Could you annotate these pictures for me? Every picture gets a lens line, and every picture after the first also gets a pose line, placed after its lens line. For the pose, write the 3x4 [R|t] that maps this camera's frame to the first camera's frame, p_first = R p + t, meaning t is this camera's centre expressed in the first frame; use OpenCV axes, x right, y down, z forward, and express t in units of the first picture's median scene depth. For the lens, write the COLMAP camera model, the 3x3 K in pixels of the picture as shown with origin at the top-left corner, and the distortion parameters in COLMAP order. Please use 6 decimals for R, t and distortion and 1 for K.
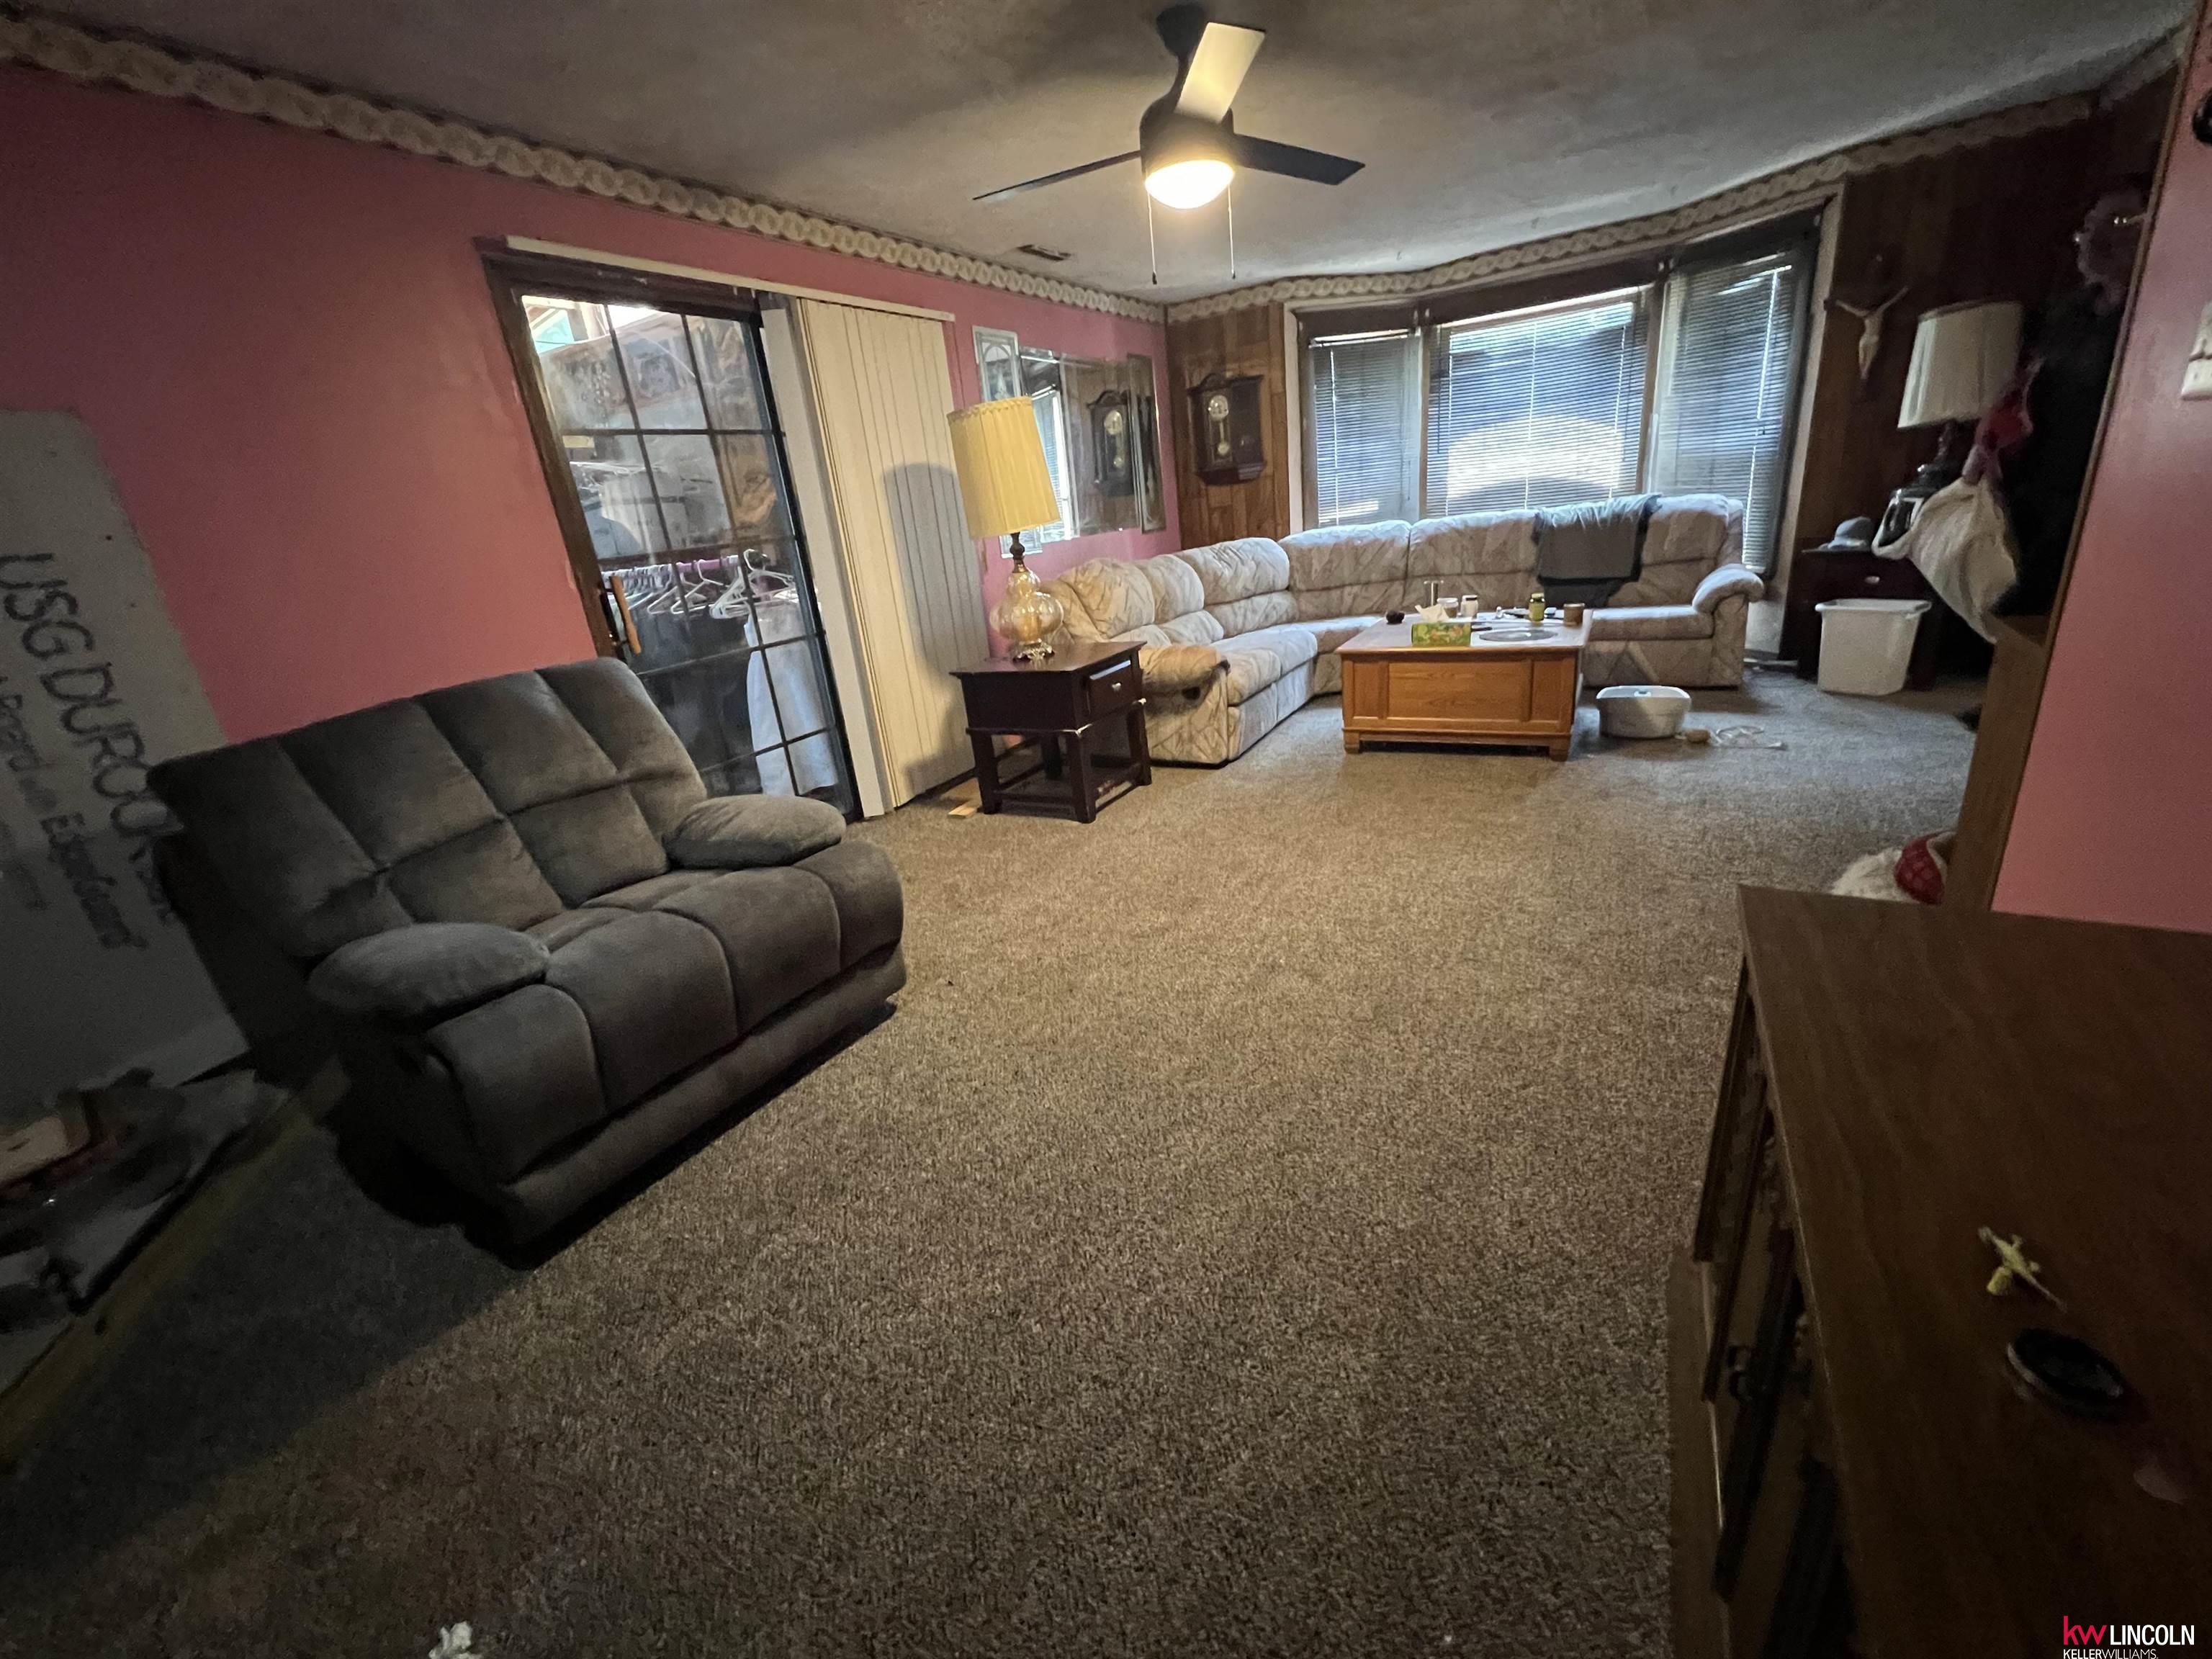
lens RADIAL K [[907.8, 0, 1100.5], [0, 907.8, 825.8], [0, 0, 1]] dist [-0.002072, 0.001315]
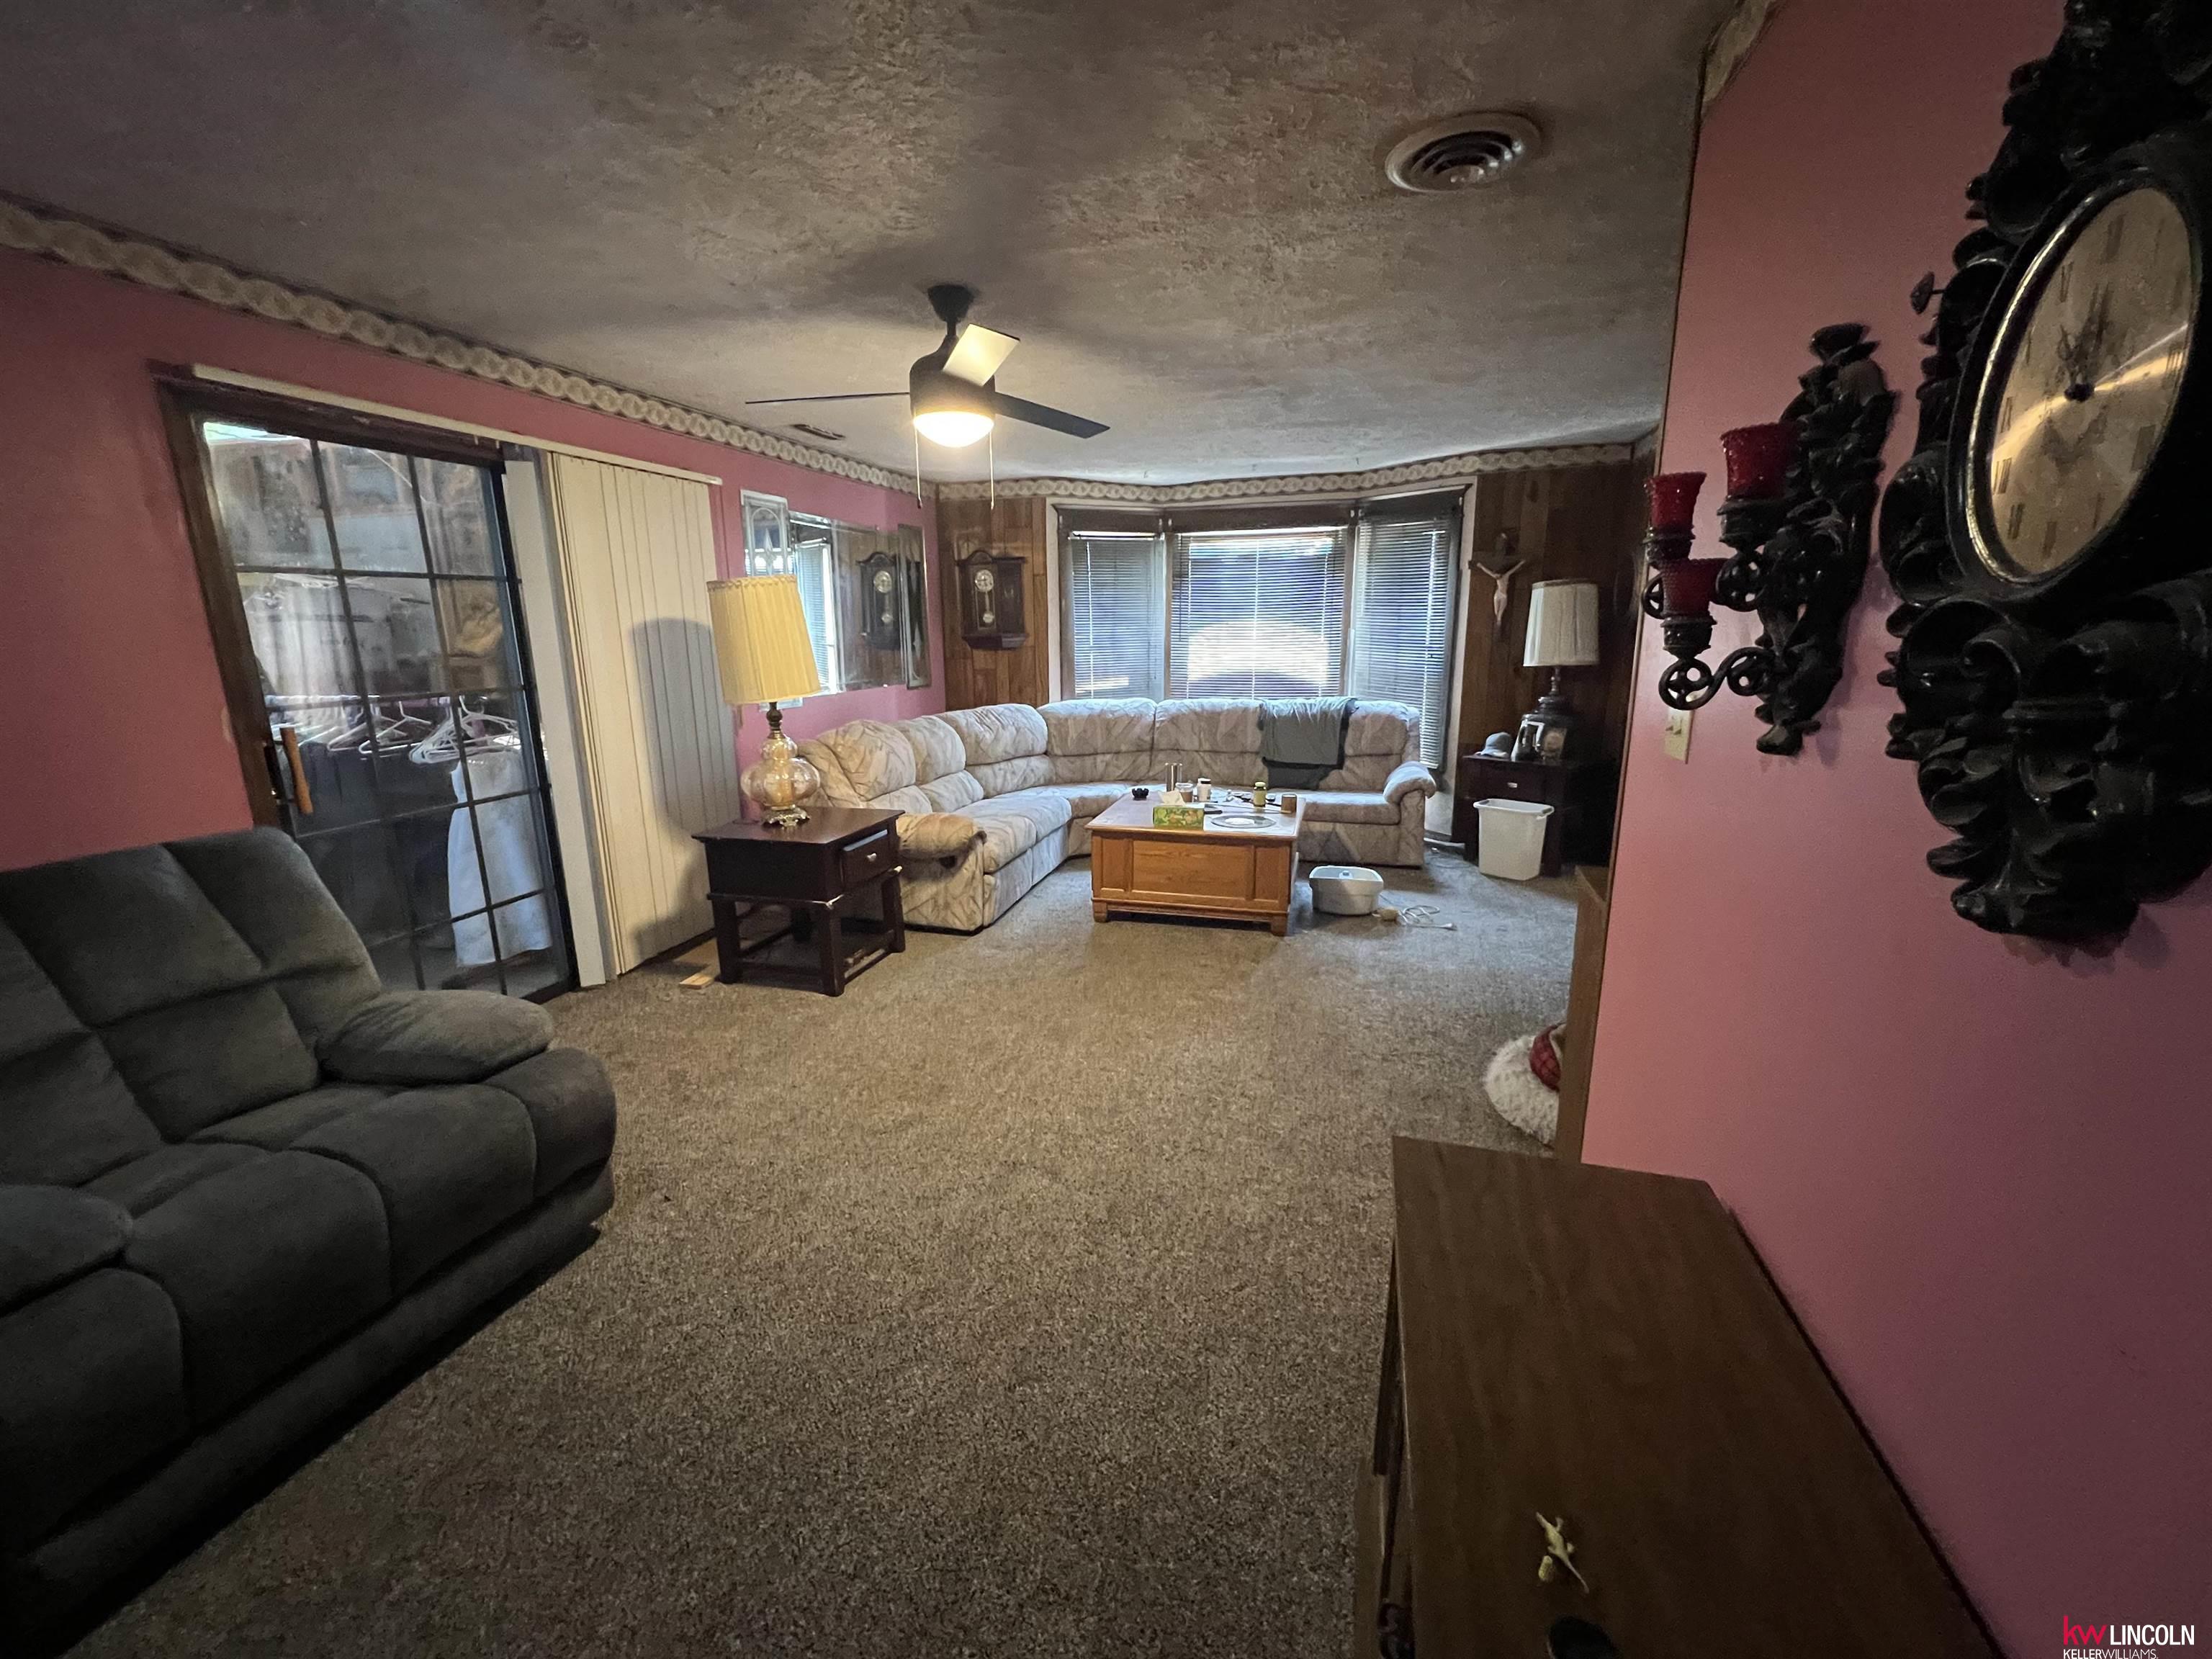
lens RADIAL K [[907.8, 0, 1099.6], [0, 907.8, 825.8], [0, 0, 1]] dist [-0.002072, 0.001315]
pose [[0.966884, 0.041586, 0.251807, 0.008750], [-0.007355, 0.990766, -0.135383, -0.063972], [-0.255112, 0.129047, 0.958261, -0.031796]]
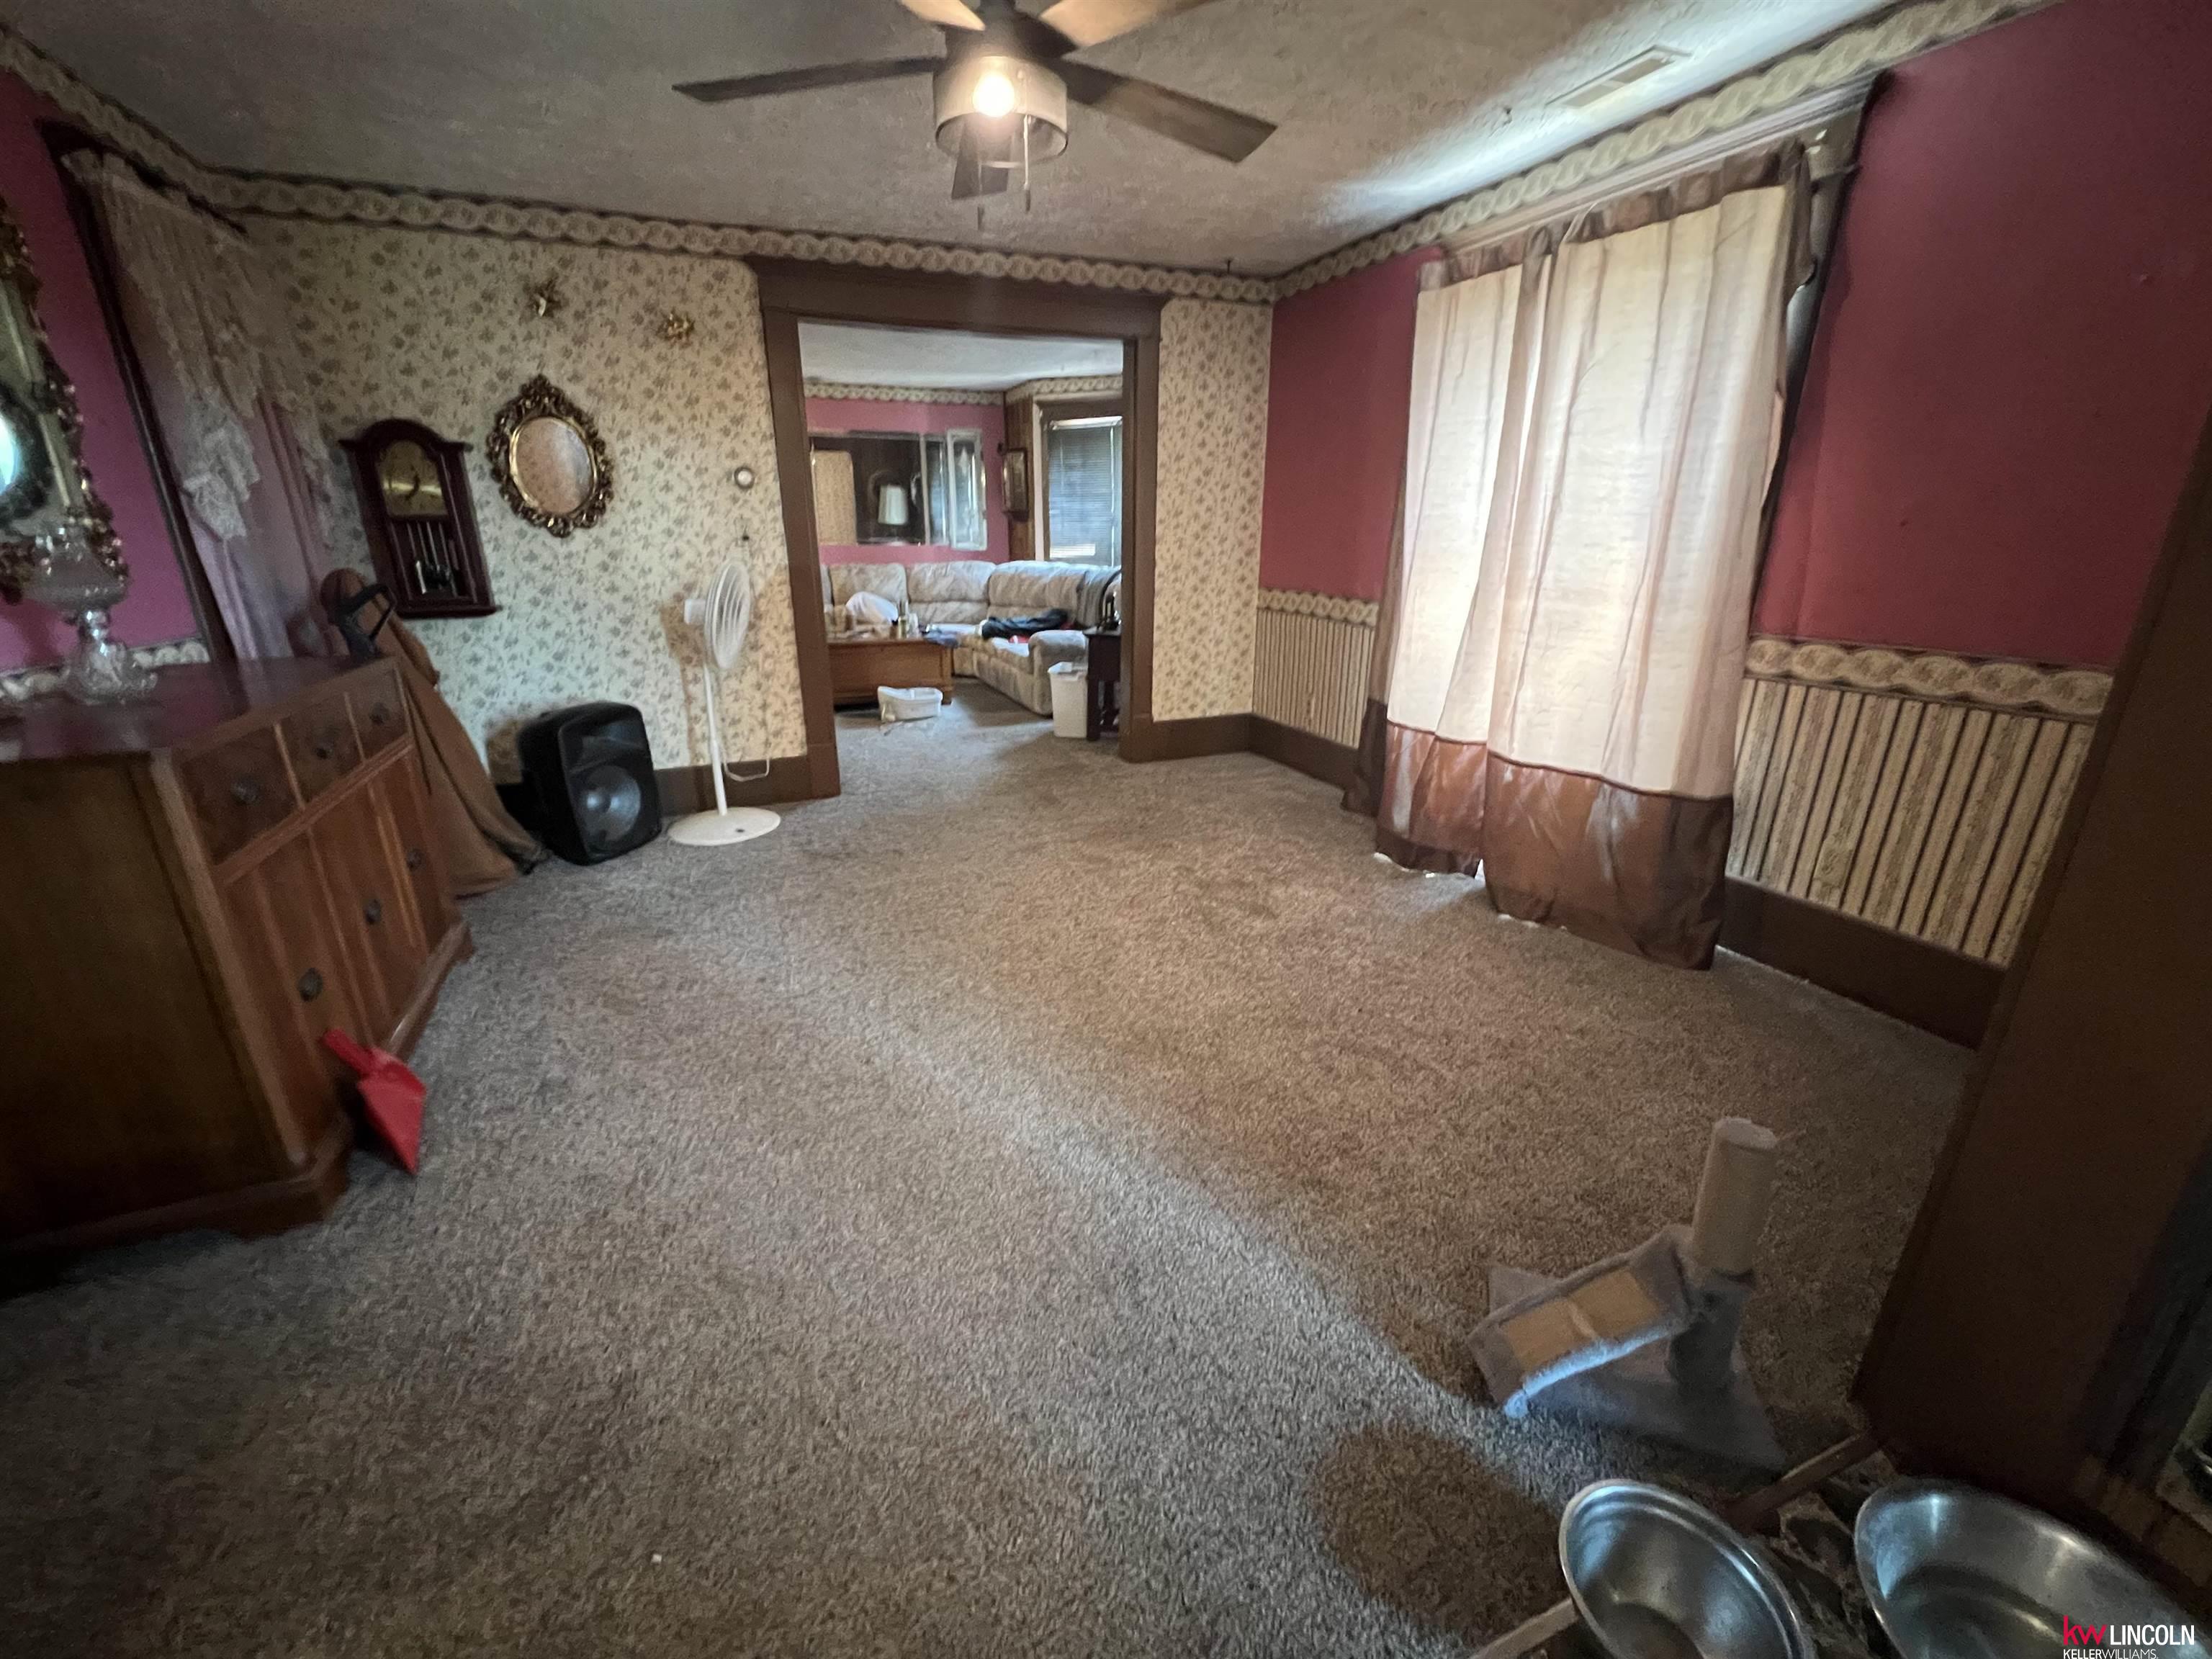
lens RADIAL K [[907.8, 0, 1100.0], [0, 907.8, 827.6], [0, 0, 1]] dist [-0.002072, 0.001315]
pose [[0.788072, 0.294339, -0.540654, 2.211697], [-0.279762, 0.953589, 0.111357, -0.243165], [0.548339, 0.063497, 0.833842, -0.090483]]
